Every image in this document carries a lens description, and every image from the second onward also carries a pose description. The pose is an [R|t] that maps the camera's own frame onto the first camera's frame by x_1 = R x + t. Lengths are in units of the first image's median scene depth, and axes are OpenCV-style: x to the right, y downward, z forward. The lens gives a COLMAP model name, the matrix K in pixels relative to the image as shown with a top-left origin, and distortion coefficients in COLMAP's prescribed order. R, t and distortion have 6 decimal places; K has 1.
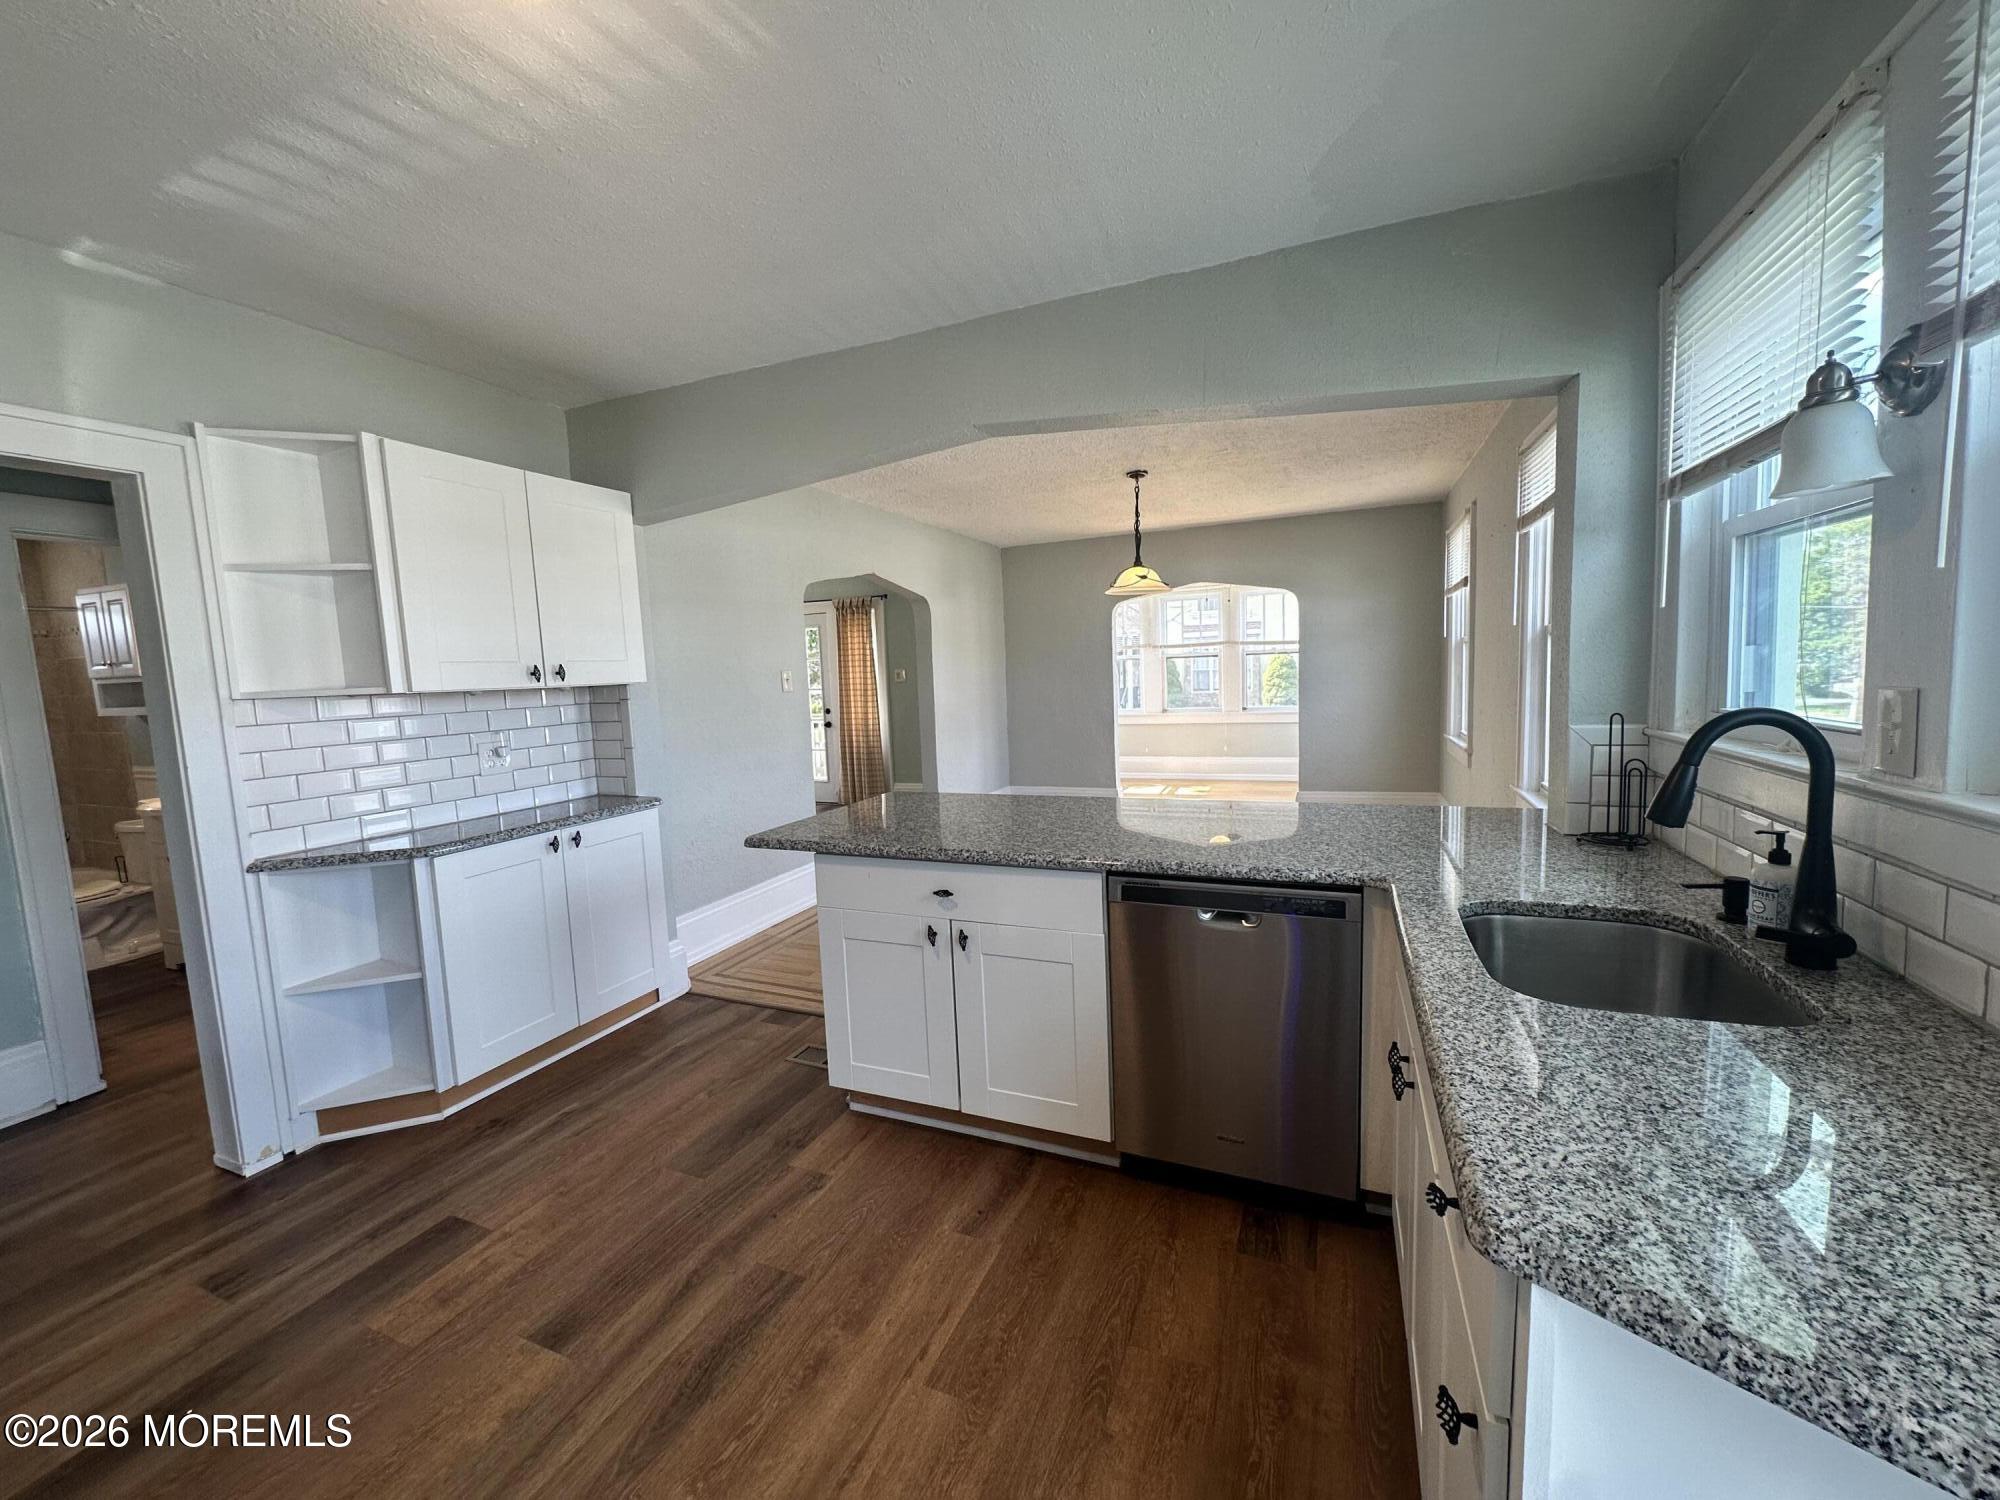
lens RADIAL K [[799.8, 0, 1001.7], [0, 799.8, 753.4], [0, 0, 1]] dist [-0.002521, -0.000627]
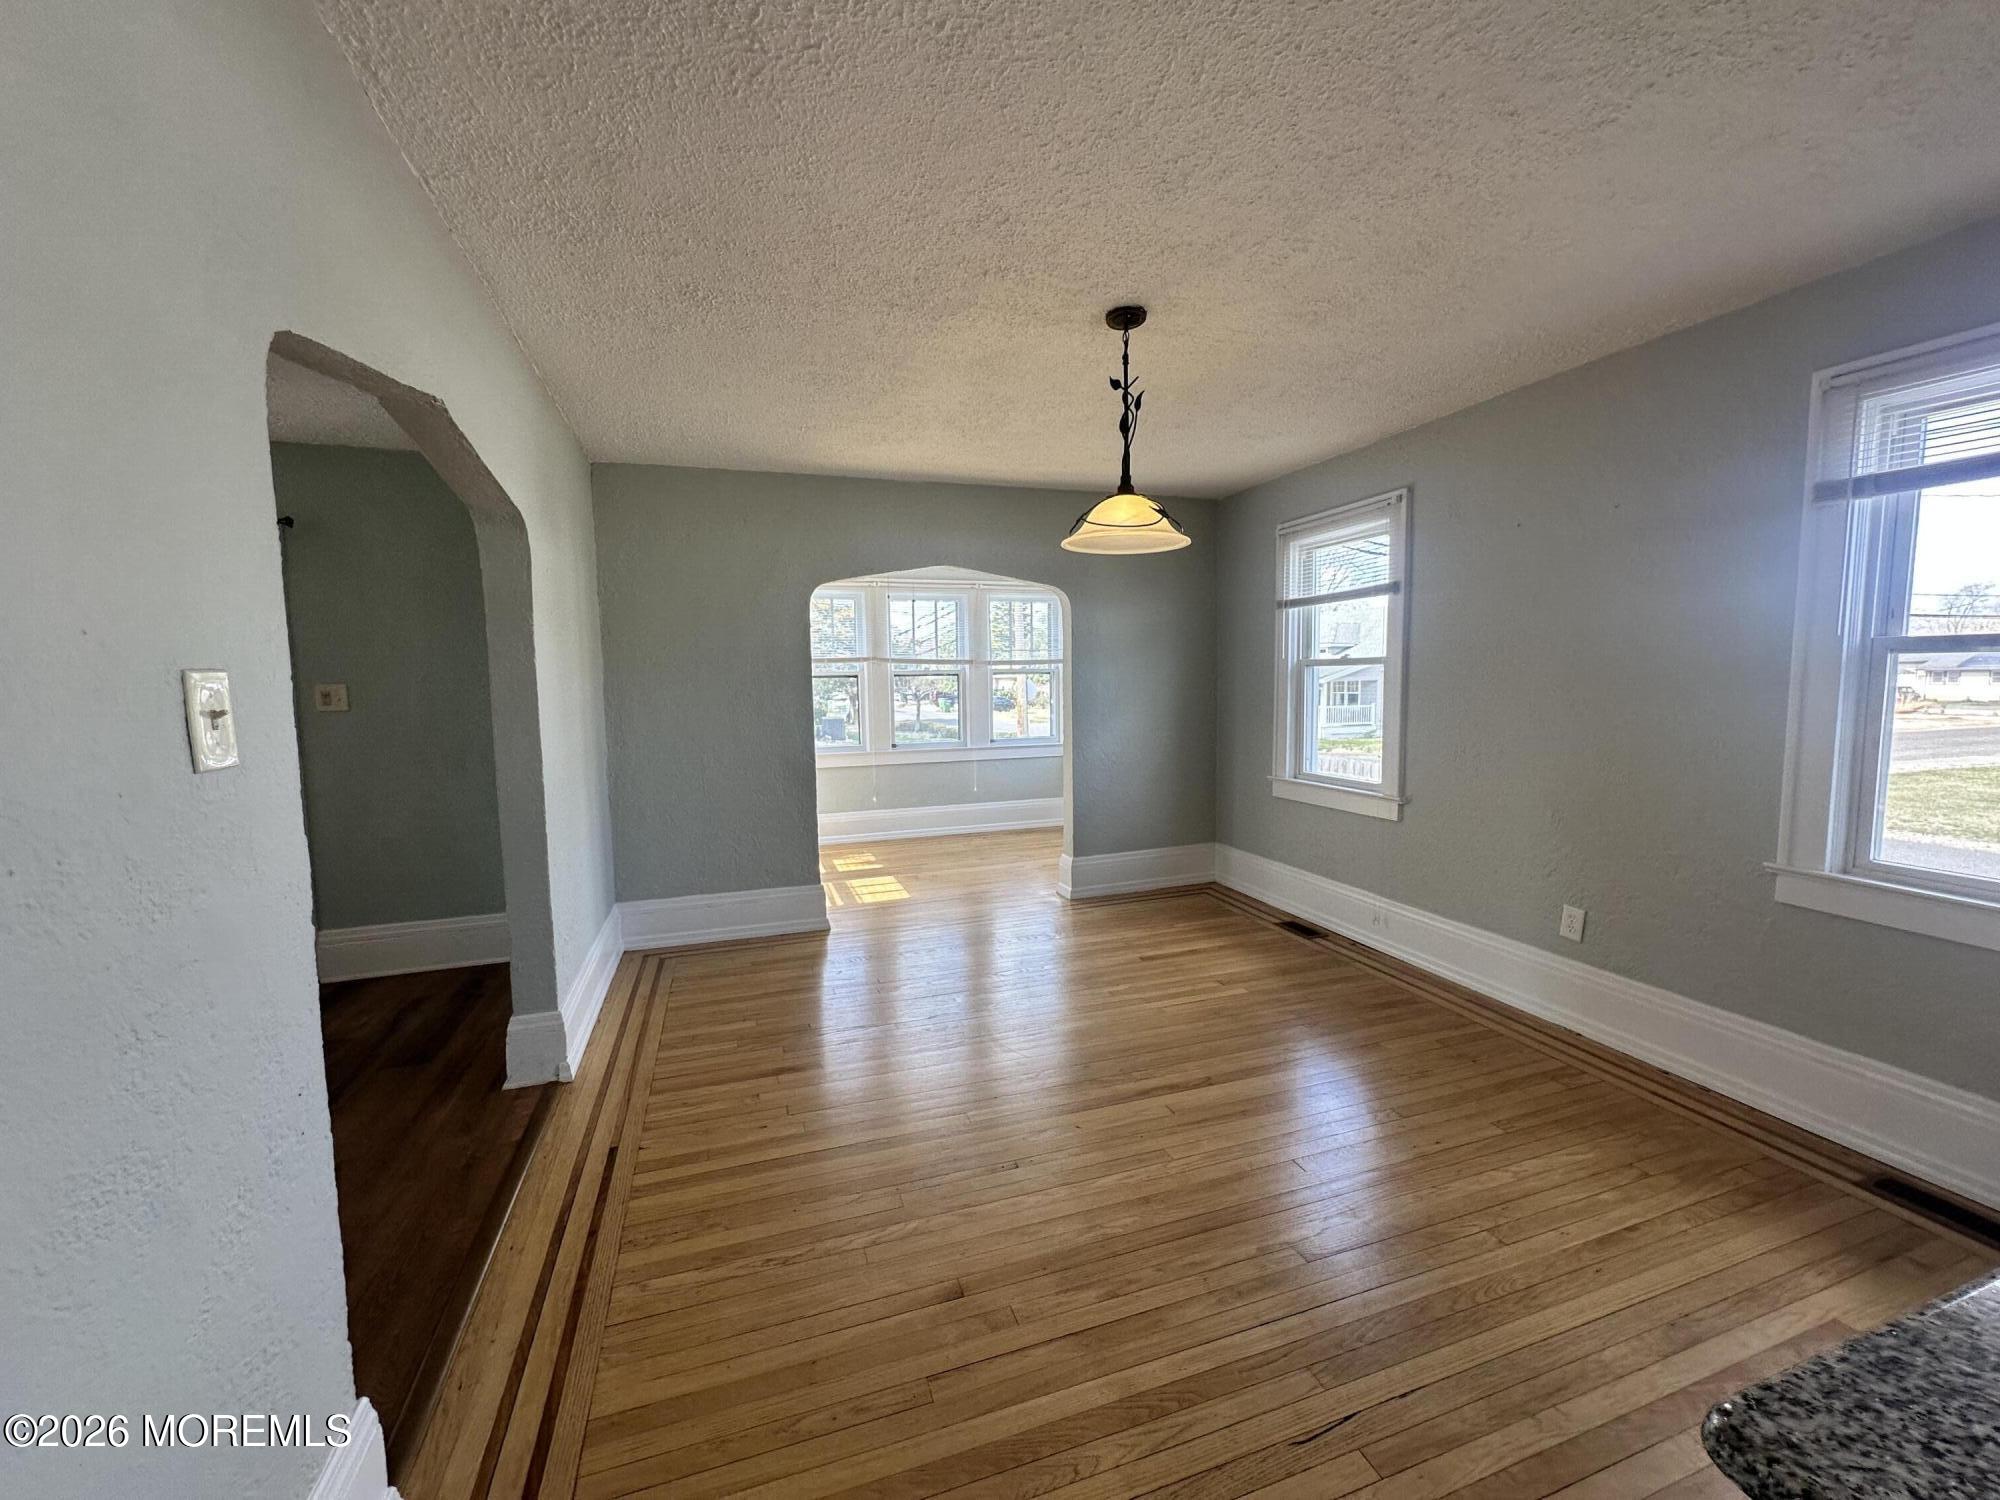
lens RADIAL K [[799.8, 0, 1001.7], [0, 799.8, 753.4], [0, 0, 1]] dist [-0.002521, -0.000627]
pose [[0.752142, -0.033324, 0.658158, -0.496457], [0.056591, 0.998298, -0.014125, -0.125605], [-0.656567, 0.047870, 0.752748, 1.362191]]
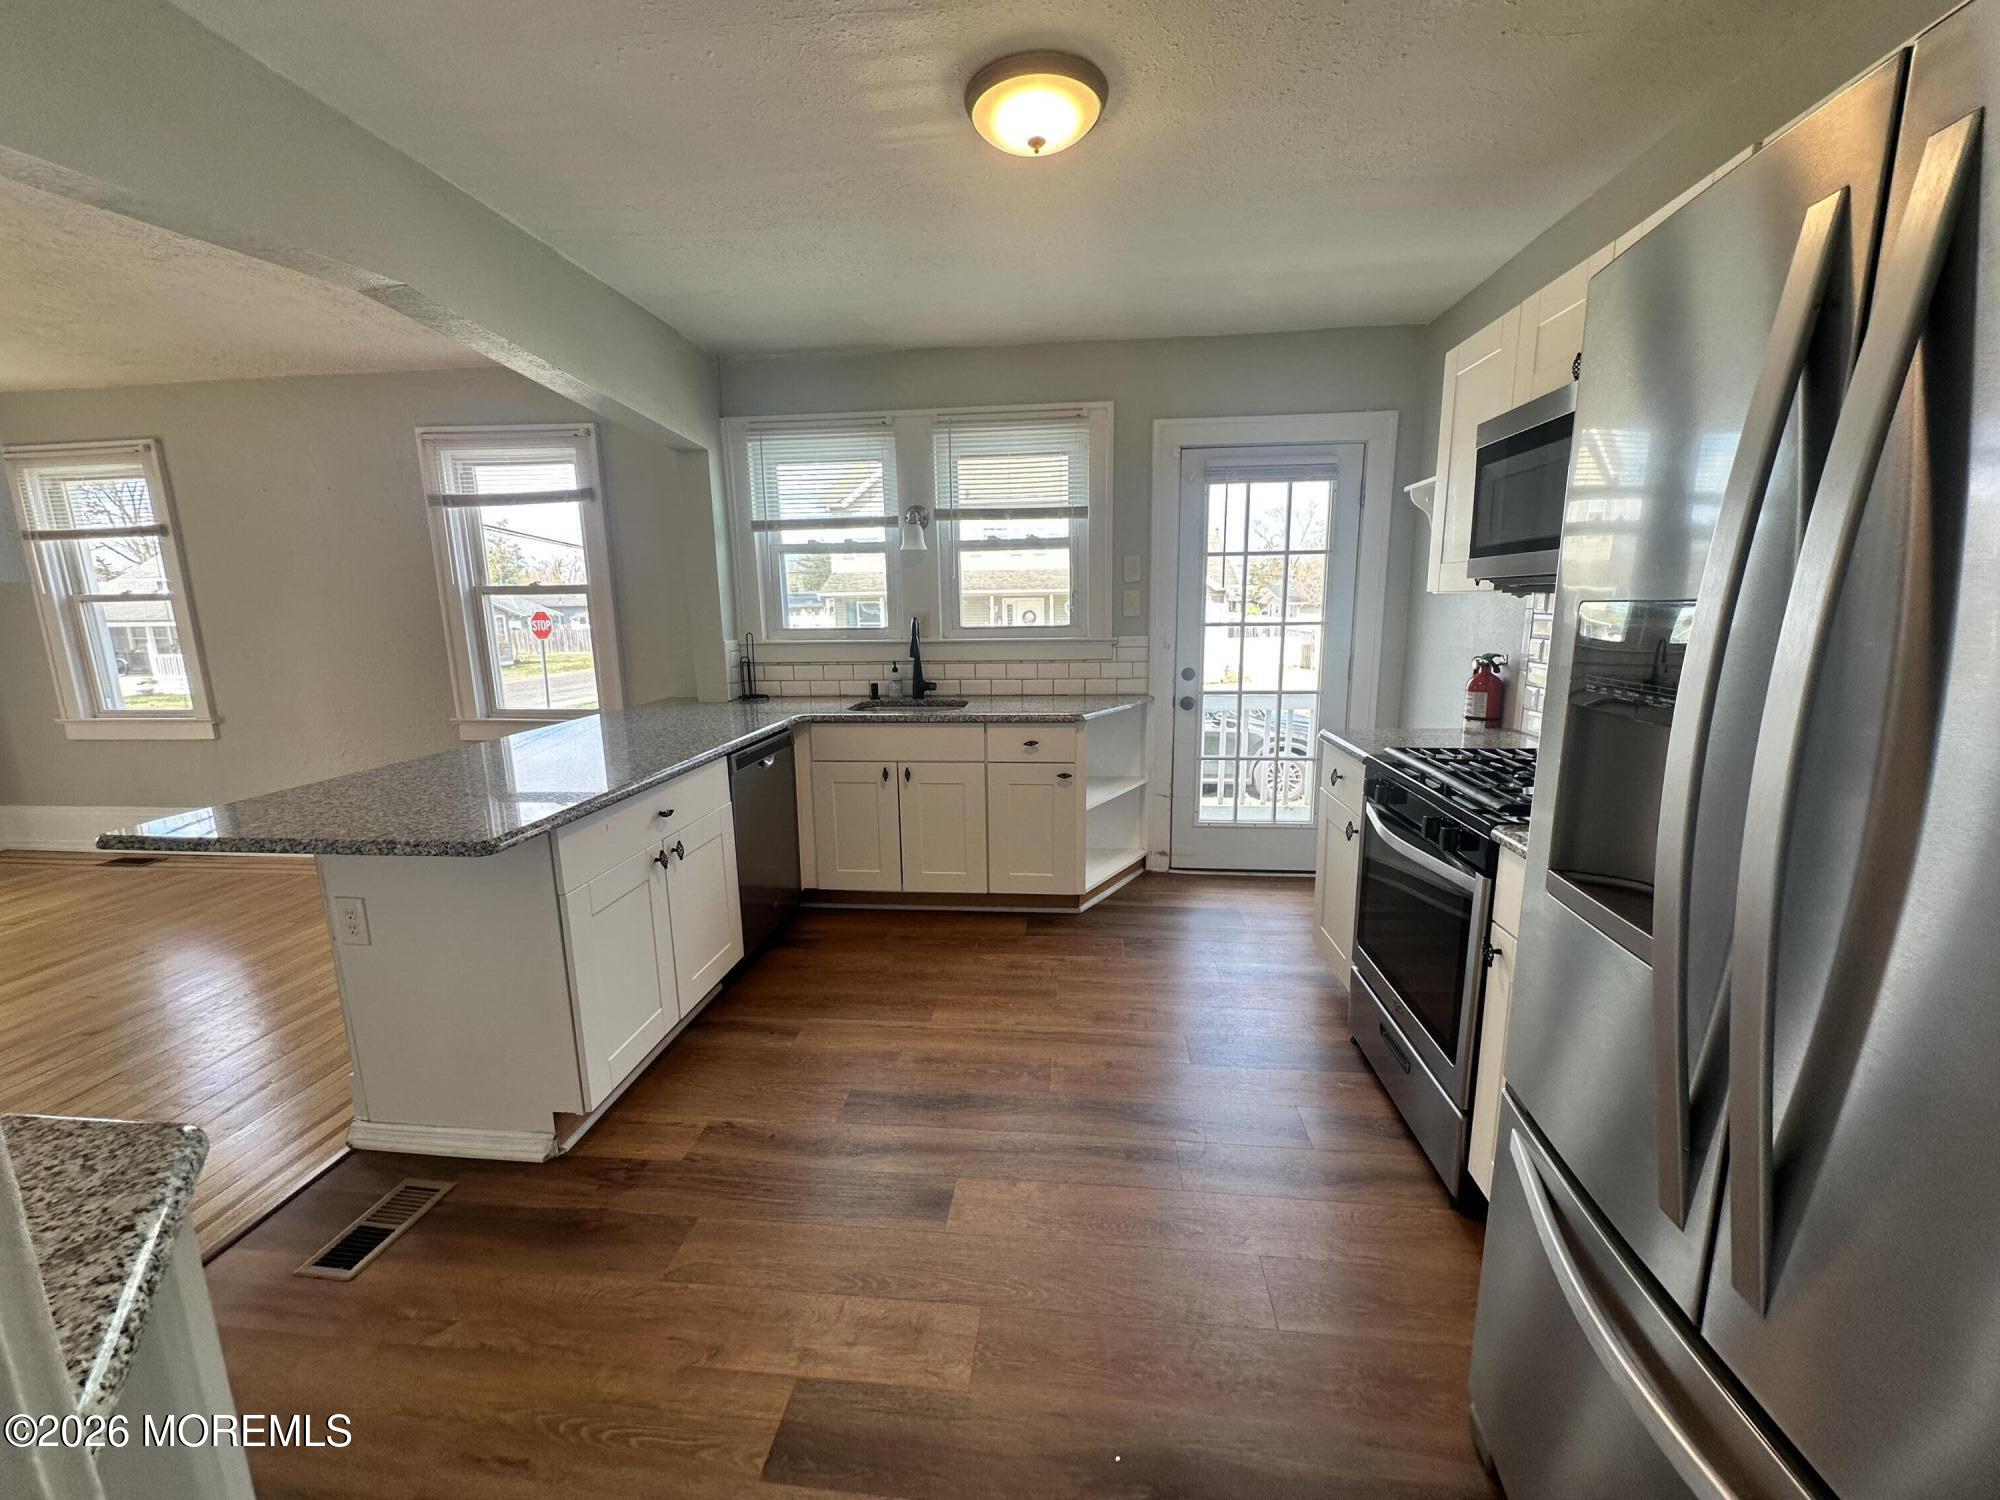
lens RADIAL K [[799.8, 0, 1001.7], [0, 799.8, 753.4], [0, 0, 1]] dist [-0.002521, -0.000627]
pose [[-0.282718, -0.139391, 0.949021, -1.114476], [0.132143, 0.974291, 0.182468, -0.028900], [-0.950057, 0.176994, -0.257030, 0.801879]]
